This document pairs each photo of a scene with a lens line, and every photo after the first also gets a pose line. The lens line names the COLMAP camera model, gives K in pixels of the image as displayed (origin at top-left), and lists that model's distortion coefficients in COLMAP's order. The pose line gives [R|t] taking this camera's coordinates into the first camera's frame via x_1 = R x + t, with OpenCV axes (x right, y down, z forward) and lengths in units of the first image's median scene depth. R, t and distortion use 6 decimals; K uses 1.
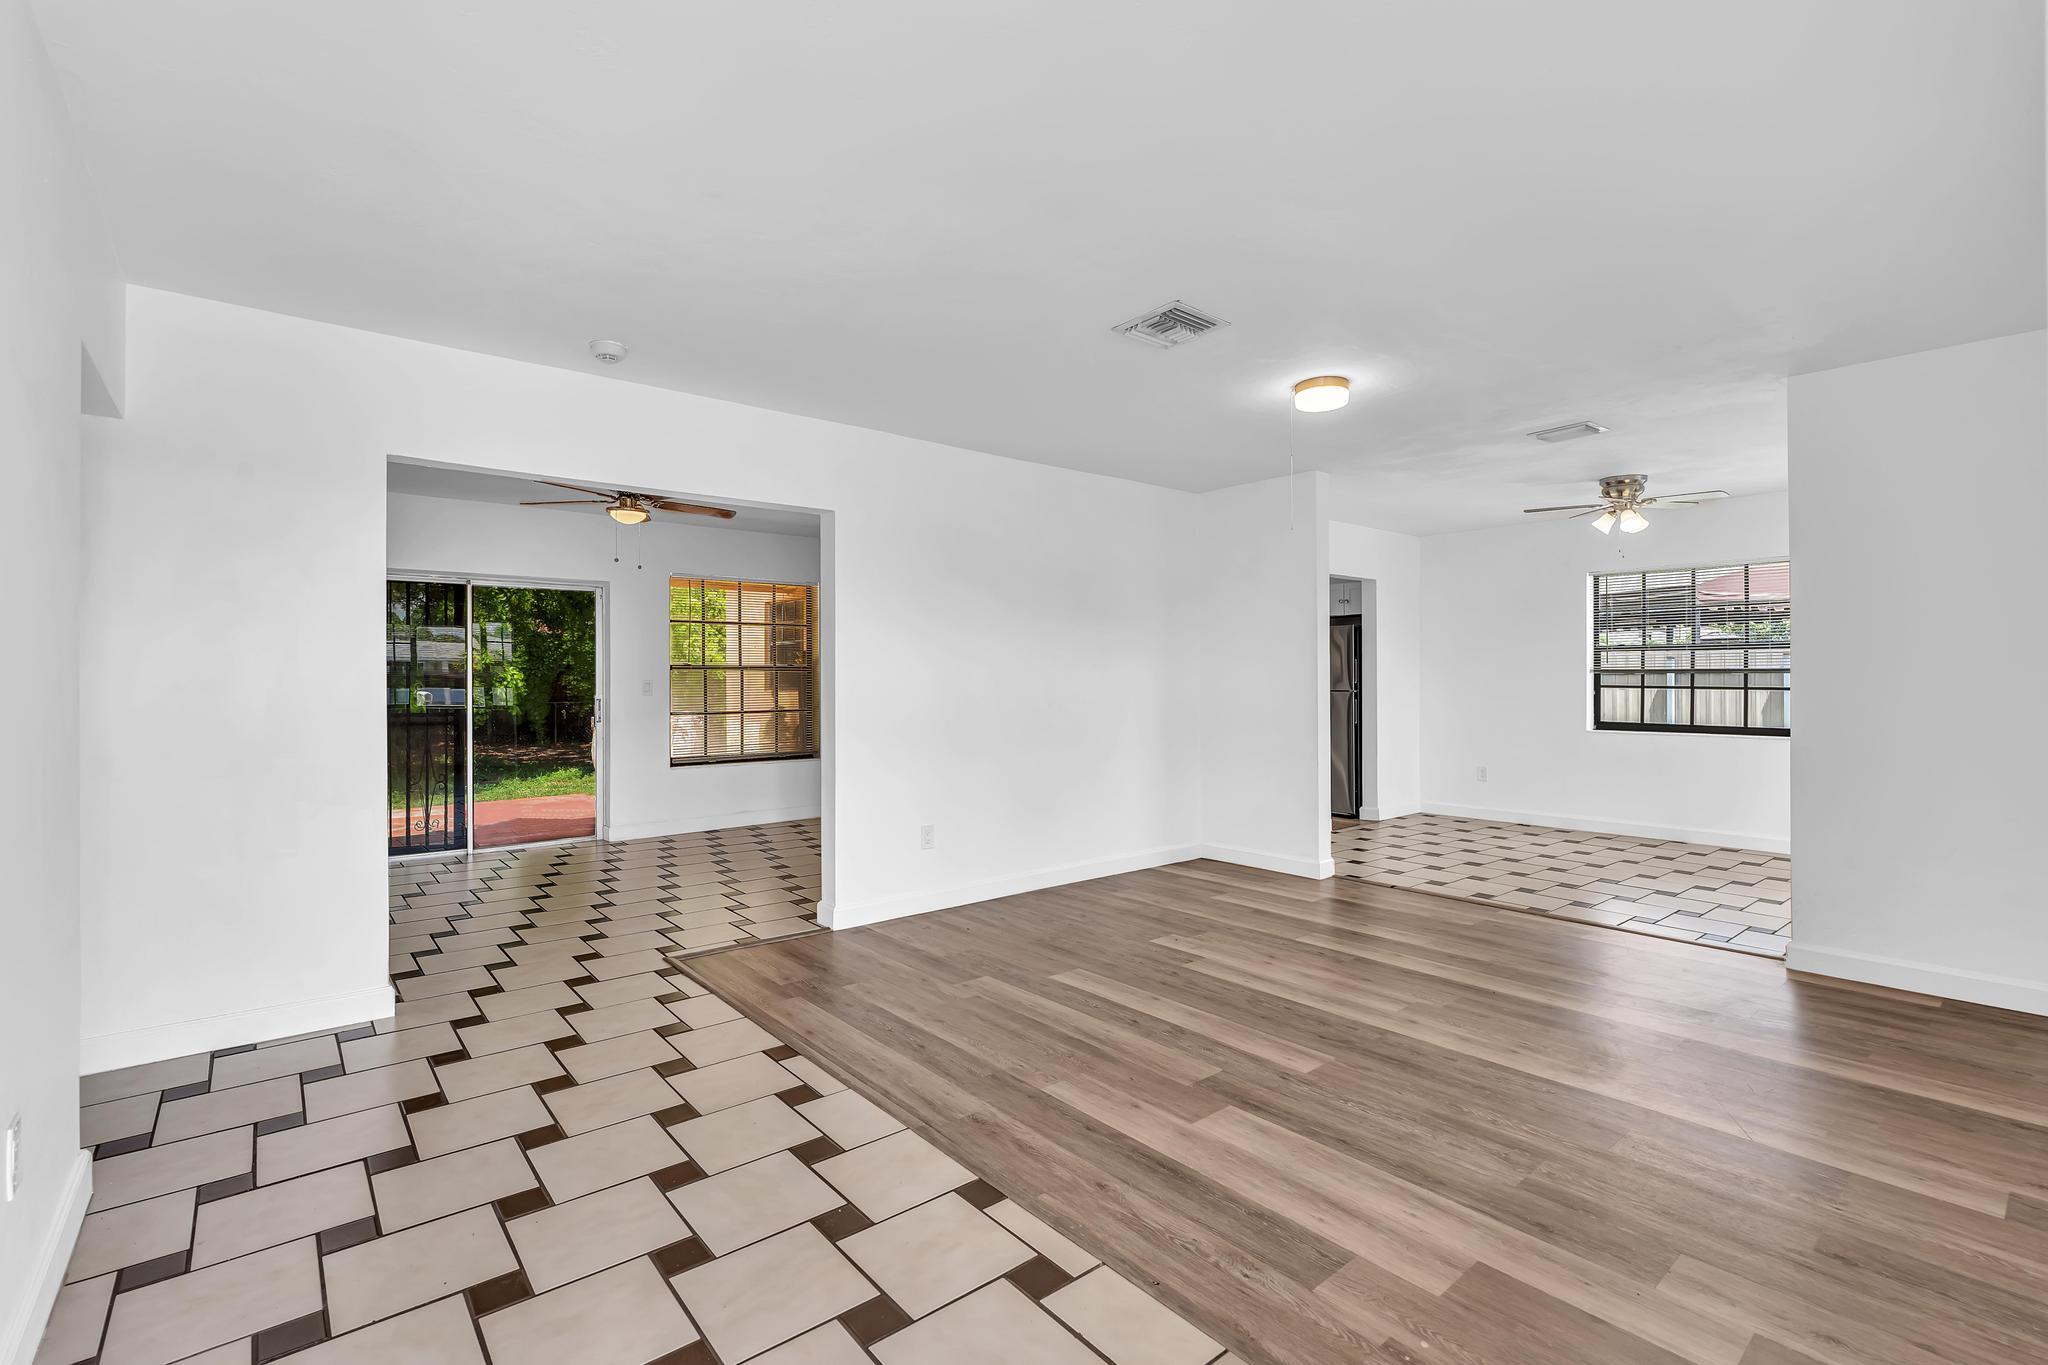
lens RADIAL K [[918.5, 0, 1021.7], [0, 918.5, 676.9], [0, 0, 1]] dist [-0.008915, 0.005428]
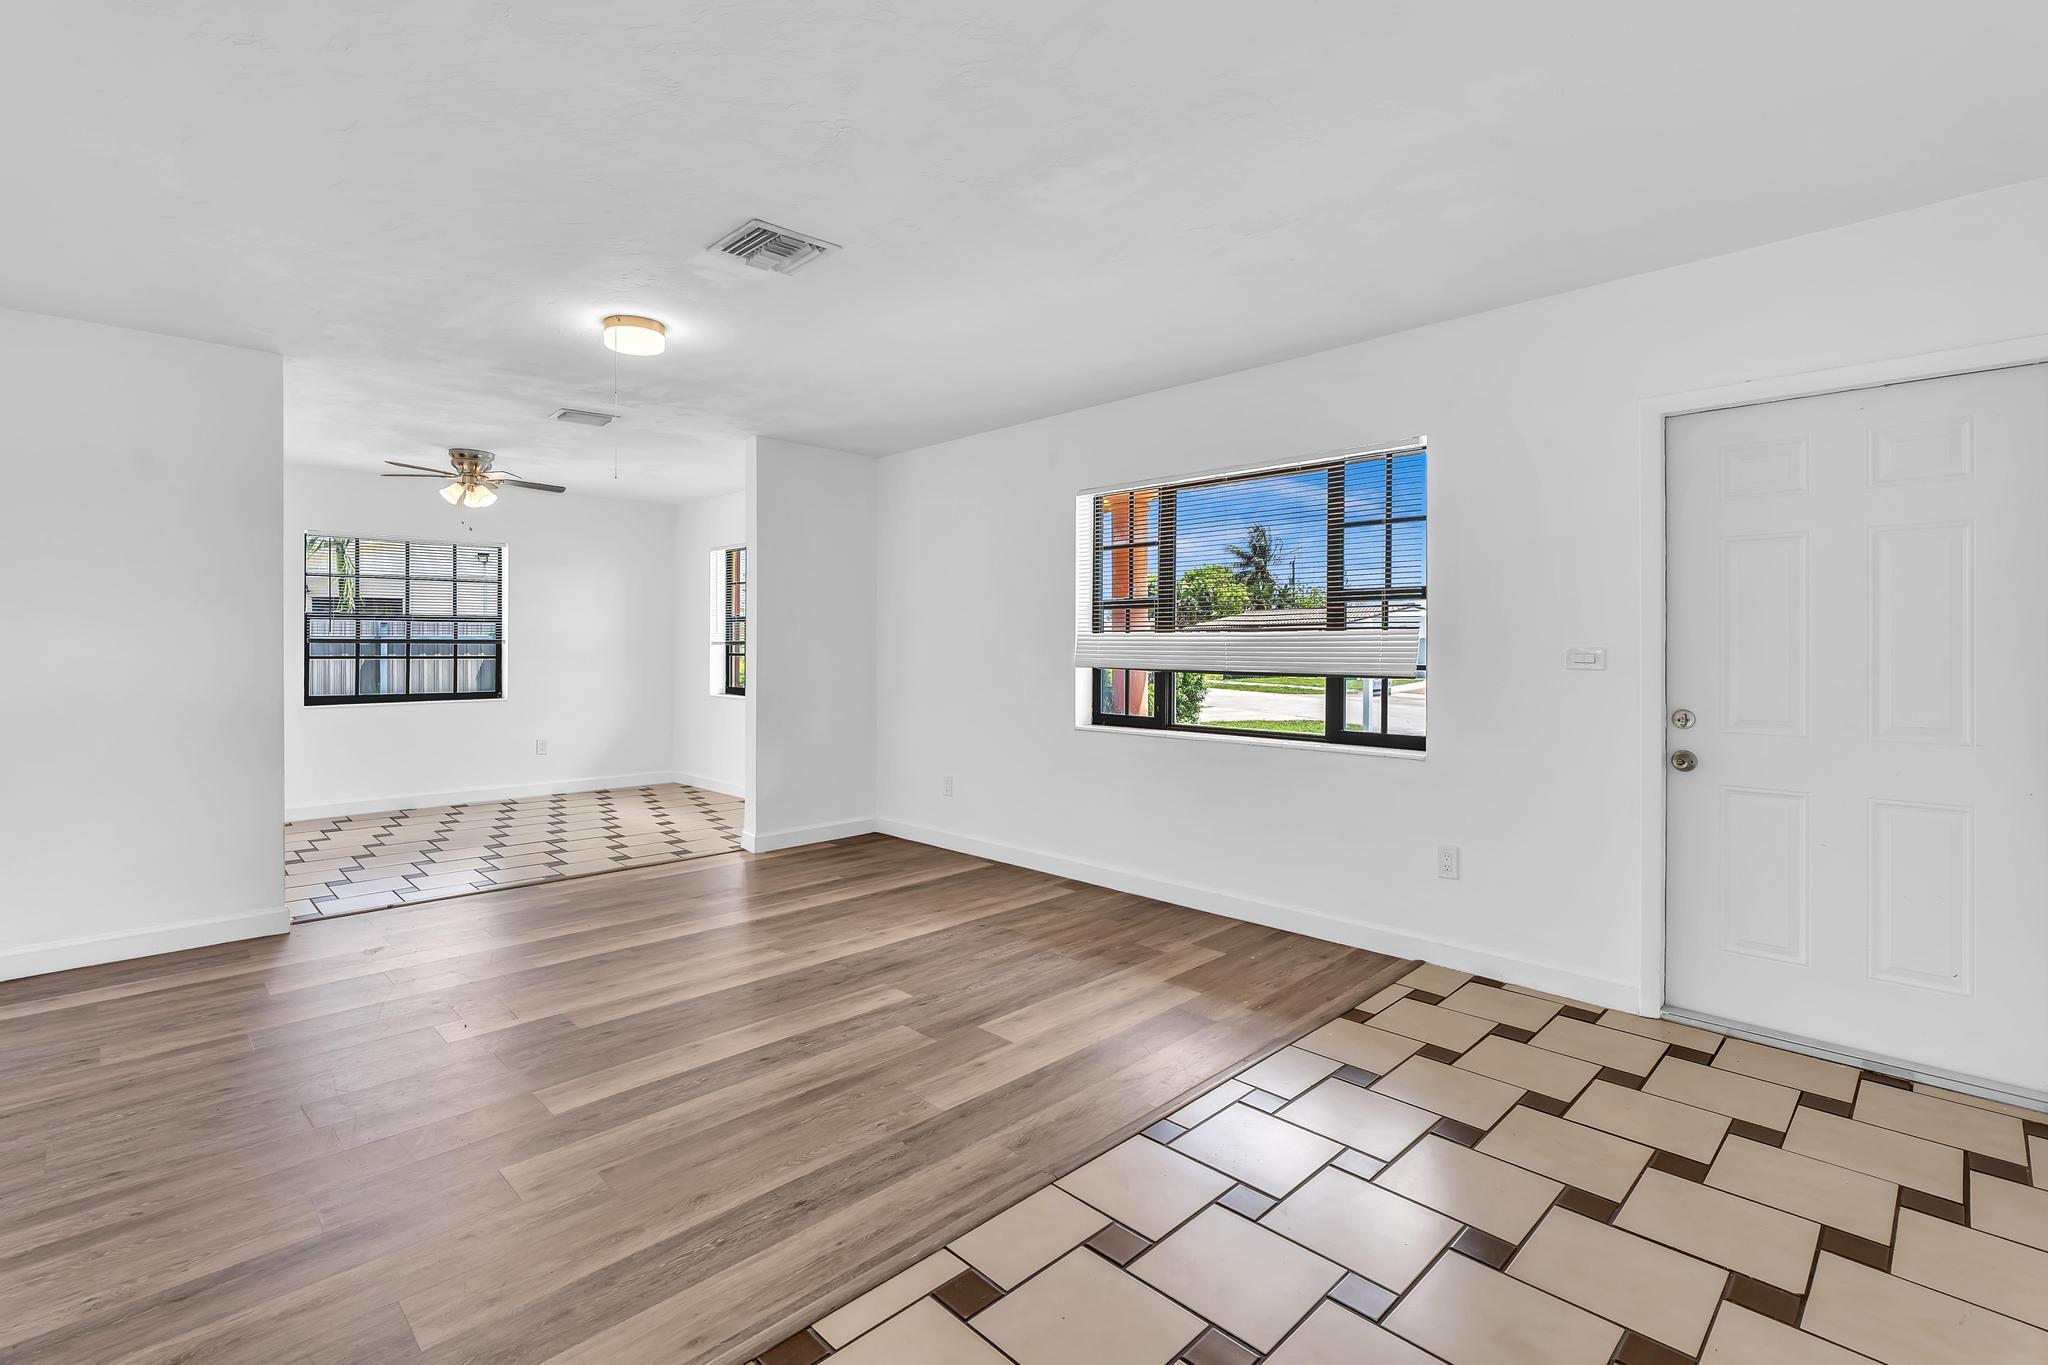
lens RADIAL K [[930.0, 0, 1016.1], [0, 930.0, 647.9], [0, 0, 1]] dist [-0.002189, 0.000322]
pose [[-0.077414, -0.000785, 0.996999, -0.707677], [-0.001949, 0.999998, 0.000636, -0.001522], [-0.996997, -0.001894, -0.077415, 0.799085]]
